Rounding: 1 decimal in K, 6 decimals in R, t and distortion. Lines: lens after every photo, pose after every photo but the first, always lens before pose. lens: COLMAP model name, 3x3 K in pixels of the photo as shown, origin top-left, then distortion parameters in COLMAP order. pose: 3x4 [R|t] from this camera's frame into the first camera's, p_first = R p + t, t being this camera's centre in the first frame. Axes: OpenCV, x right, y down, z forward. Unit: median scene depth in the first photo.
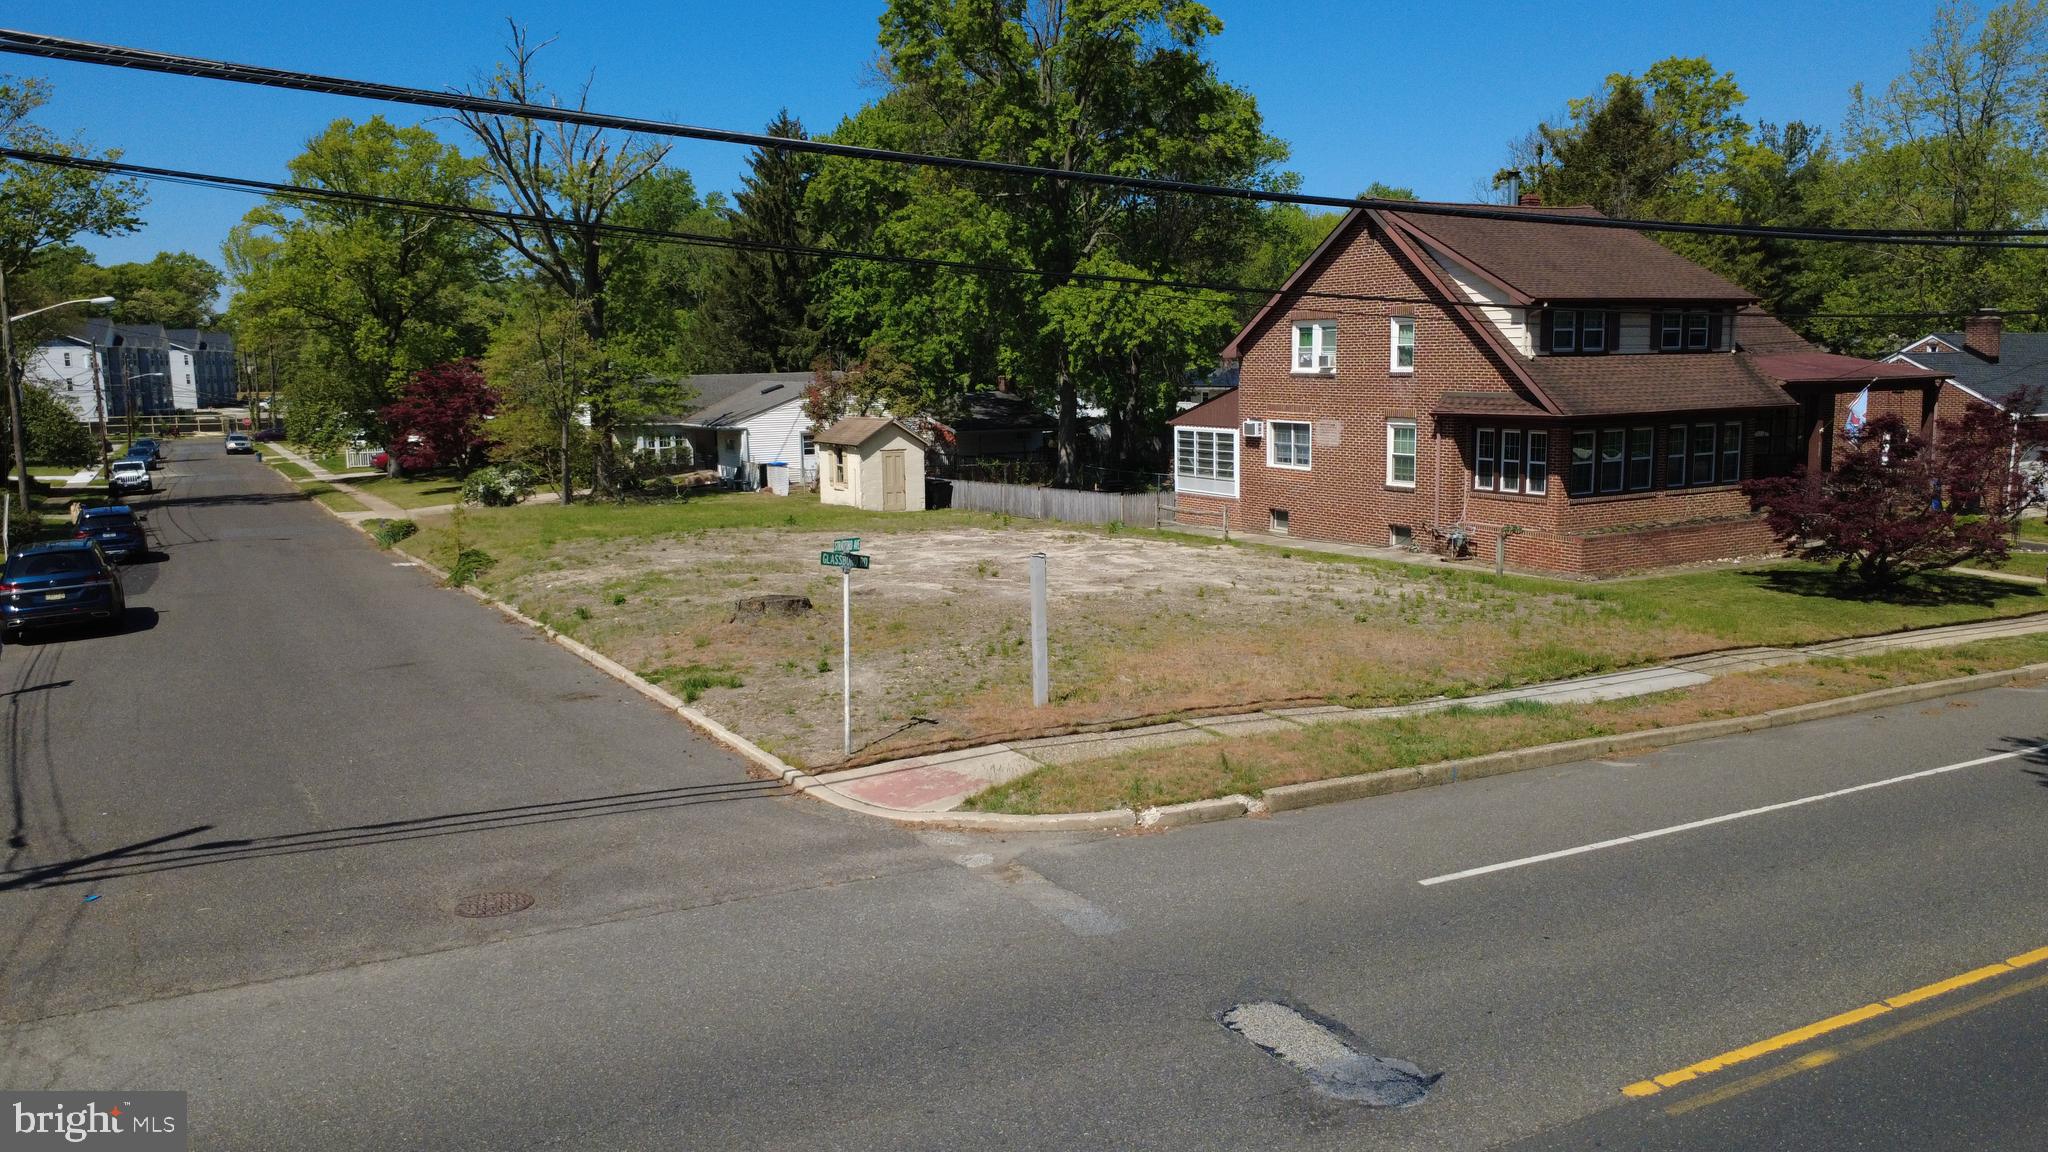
lens RADIAL K [[1486.4, 0, 1022.3], [0, 1486.4, 580.3], [0, 0, 1]] dist [-0.004721, 0.005665]
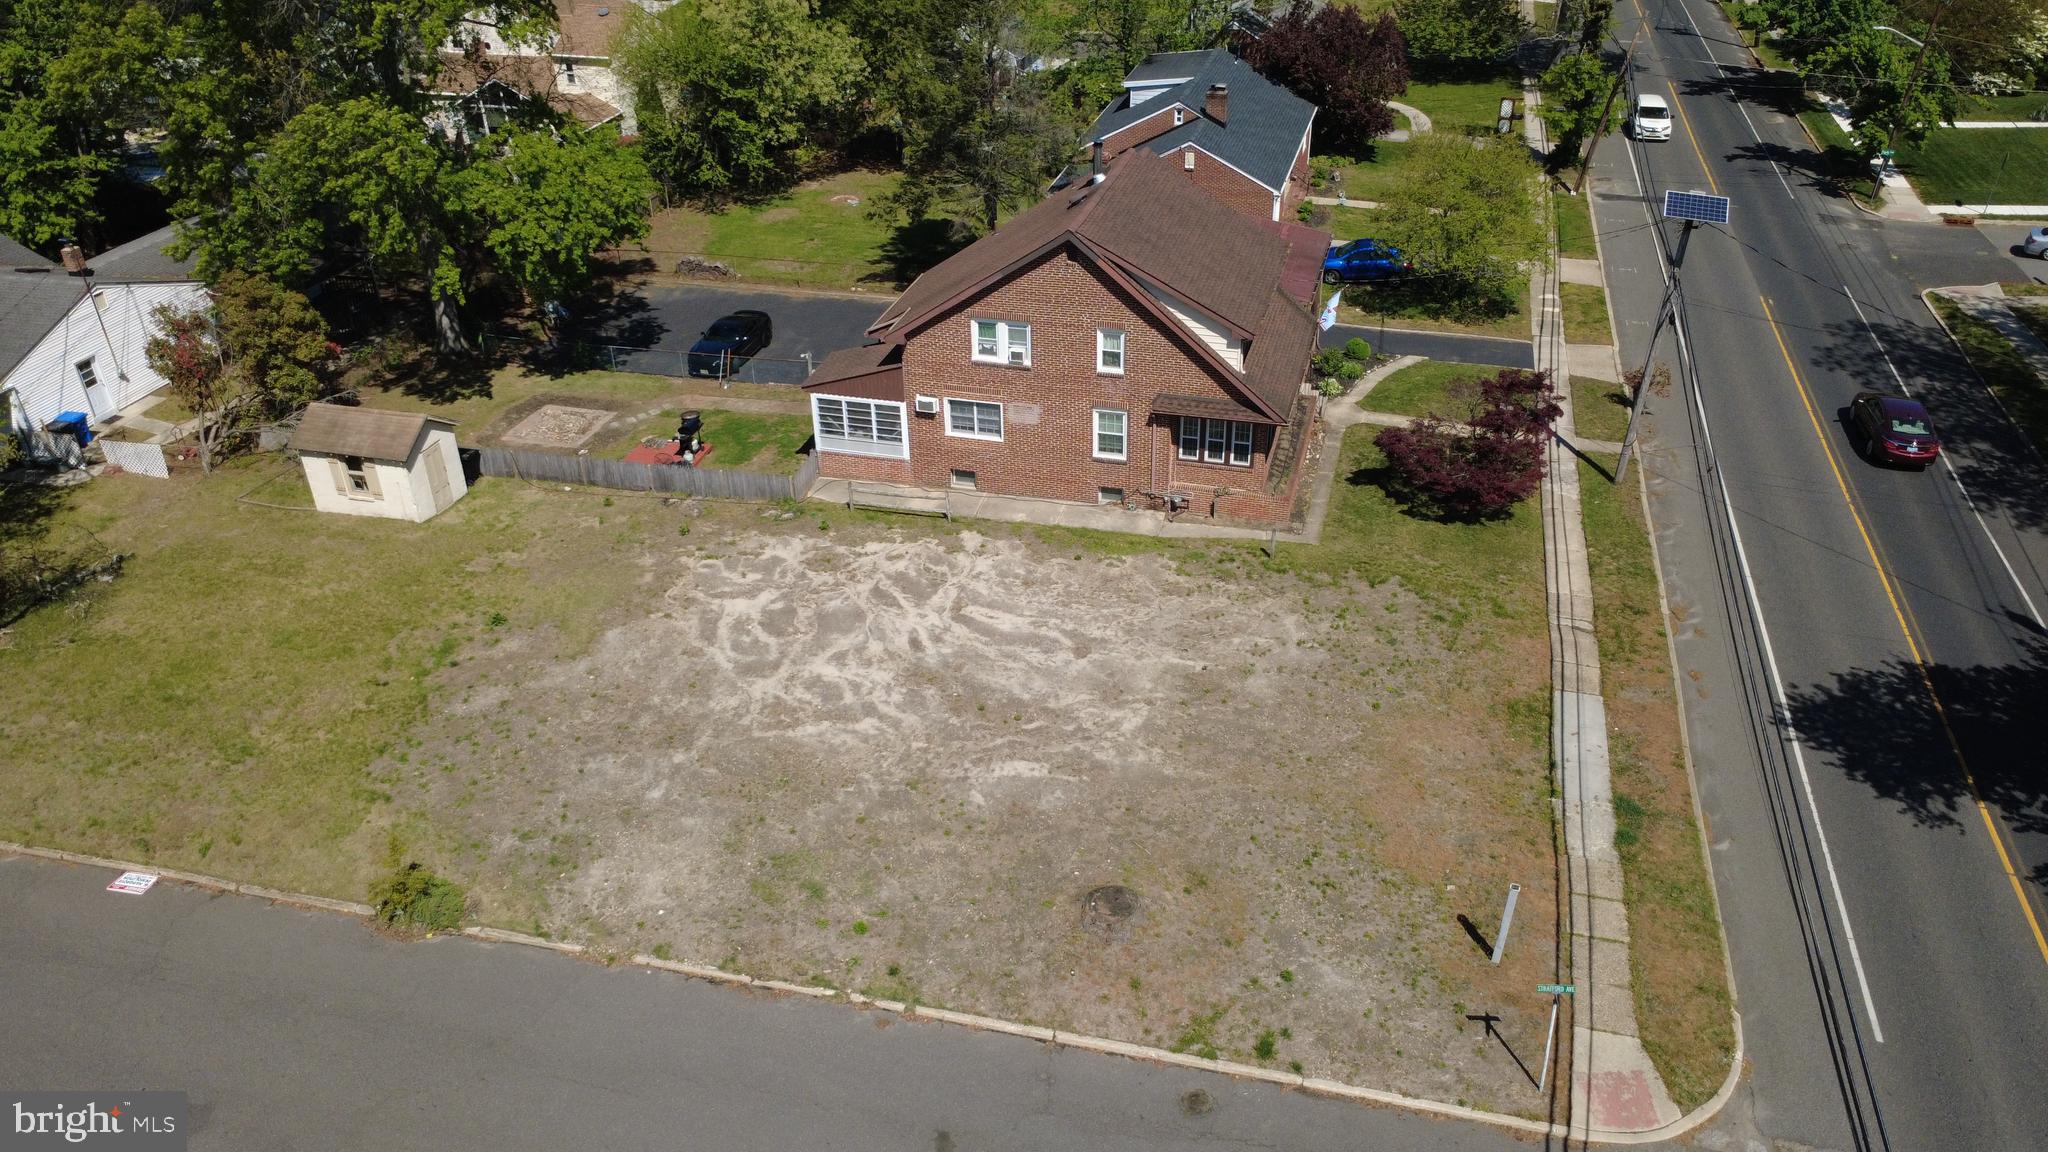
lens RADIAL K [[1486.4, 0, 1020.3], [0, 1486.4, 577.9], [0, 0, 1]] dist [-0.004721, 0.005665]
pose [[0.706859, -0.367833, 0.604193, -0.536874], [0.111616, 0.901459, 0.418227, -0.464916], [-0.698493, -0.228190, 0.678260, 0.192264]]
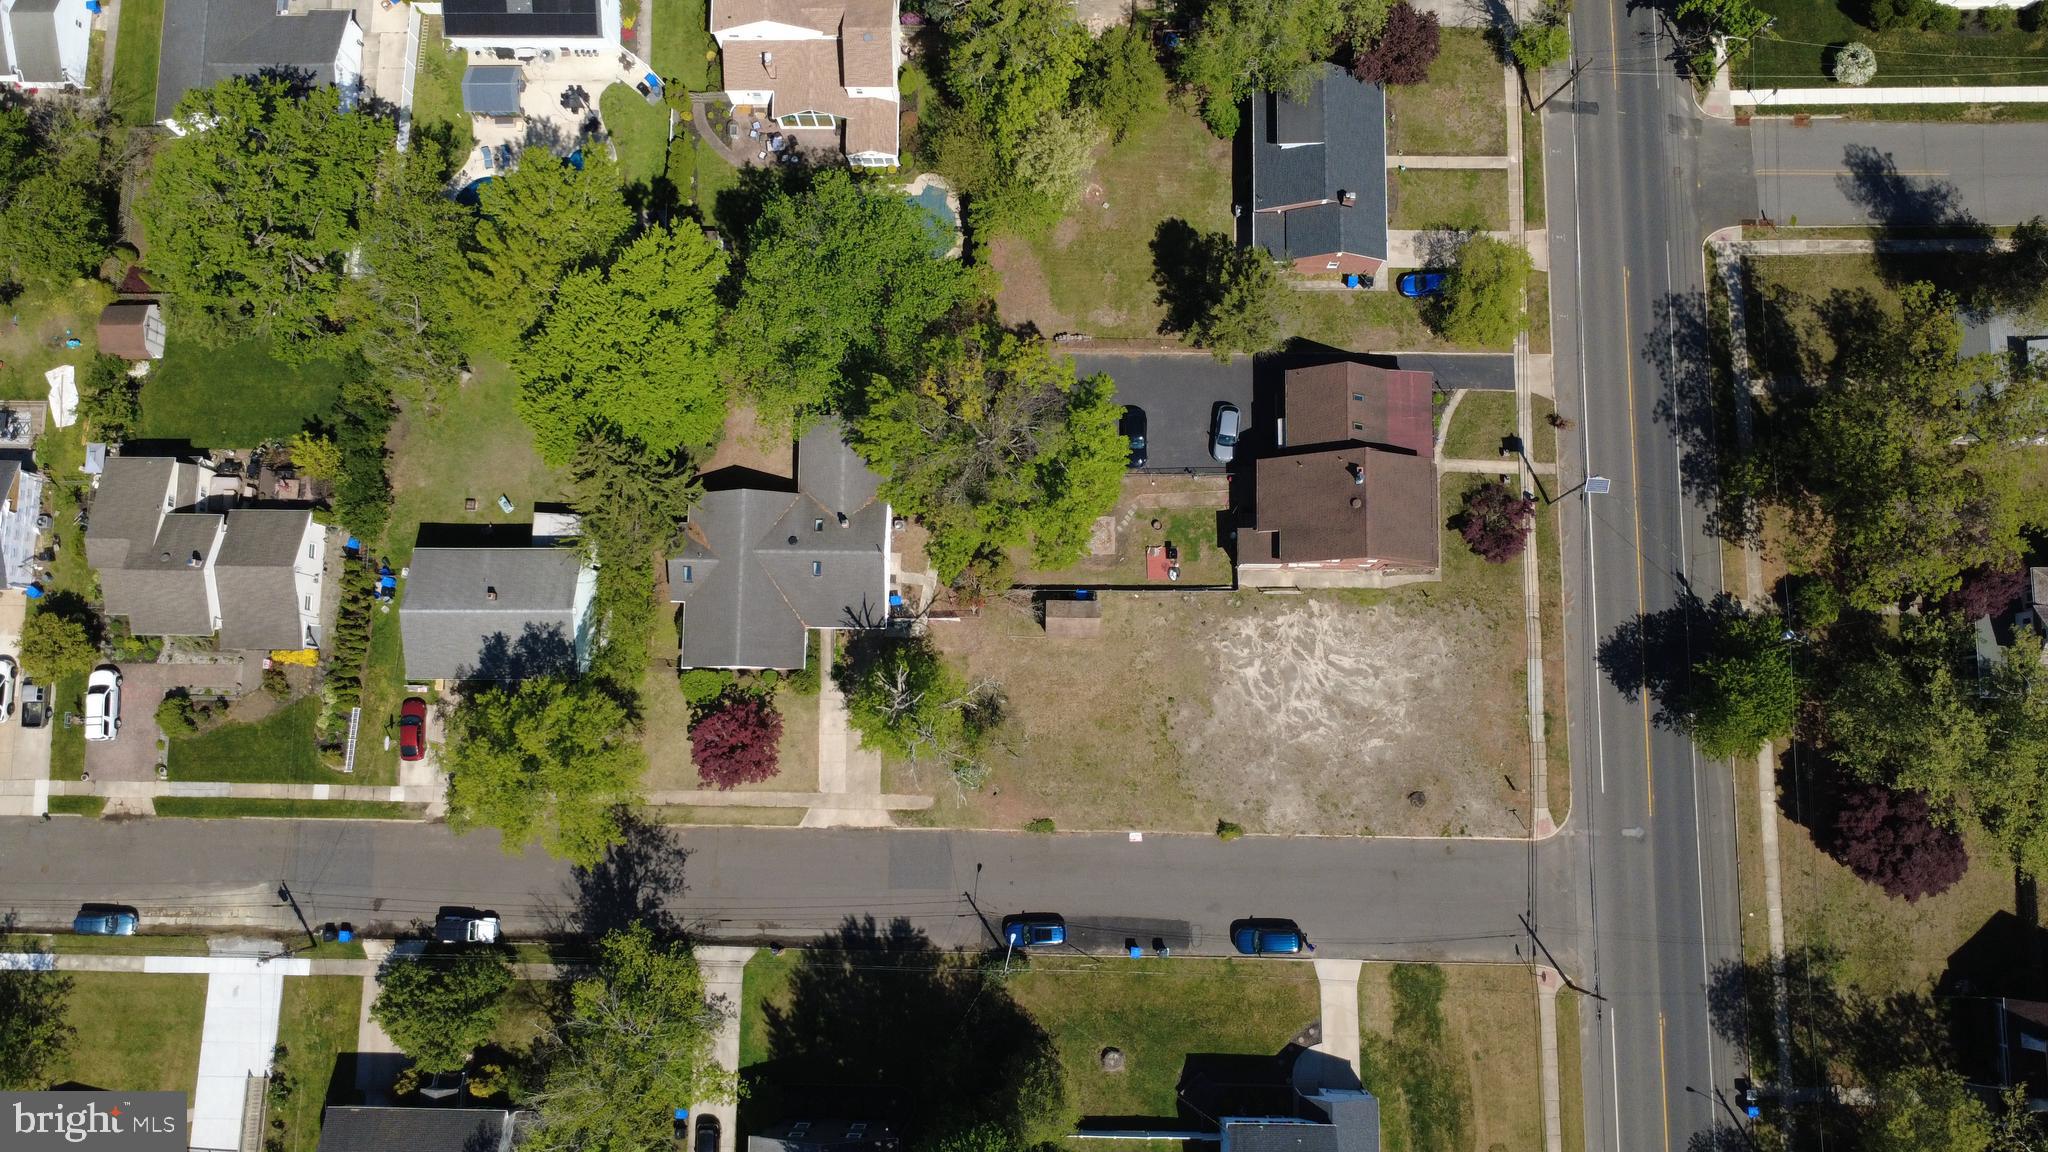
lens RADIAL K [[1486.4, 0, 1024.7], [0, 1486.4, 567.7], [0, 0, 1]] dist [-0.004721, 0.005665]
pose [[0.504338, -0.854791, 0.122372, -0.462449], [0.139611, 0.220569, 0.965328, -3.003010], [-0.852145, -0.469768, 0.230580, 0.836014]]
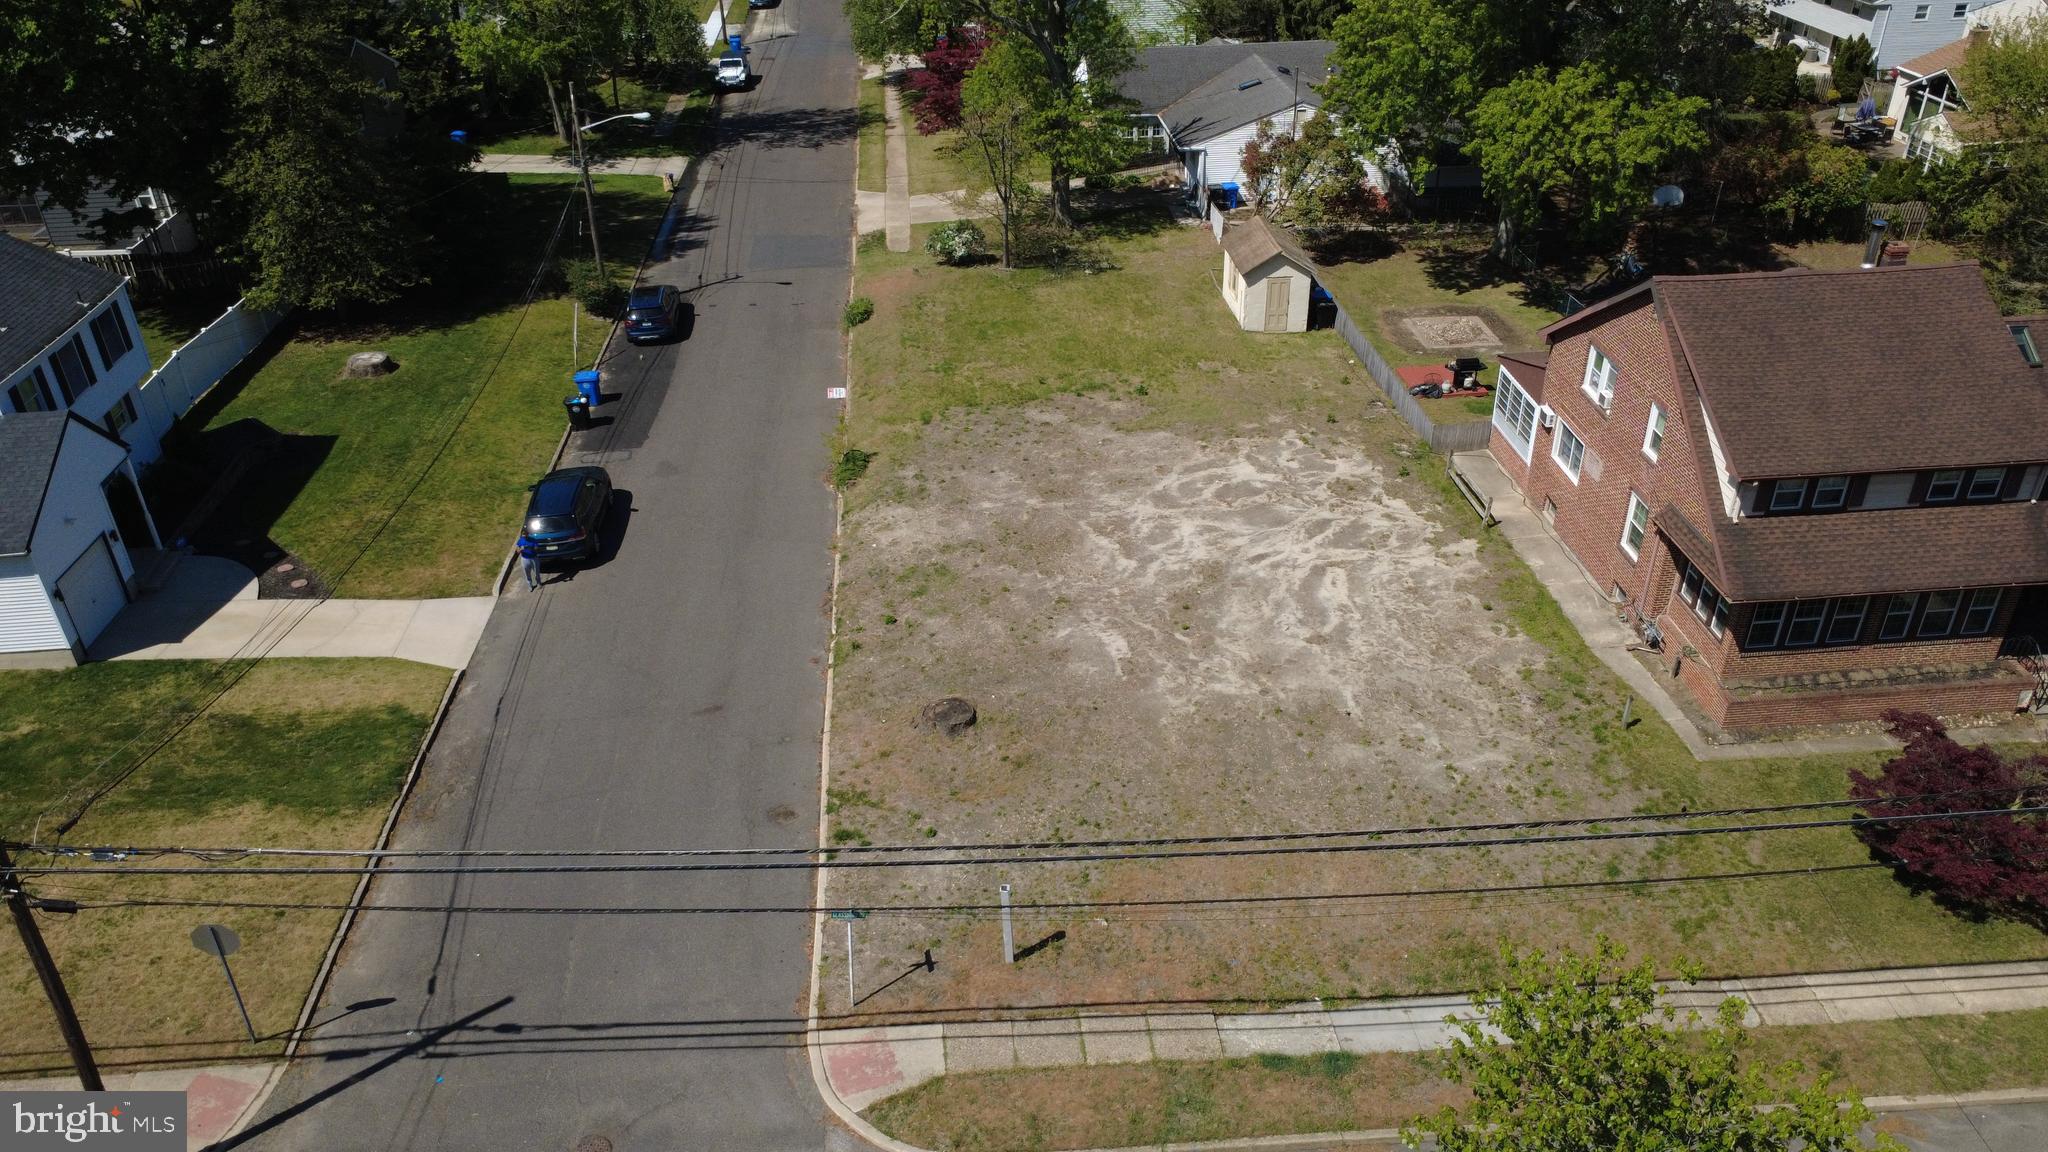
lens RADIAL K [[1486.4, 0, 1026.1], [0, 1486.4, 578.5], [0, 0, 1]] dist [-0.004721, 0.005665]
pose [[0.909703, 0.218444, -0.353160, 0.228506], [-0.058254, 0.909179, 0.412310, -0.428755], [0.411153, -0.354506, 0.839809, -0.055255]]
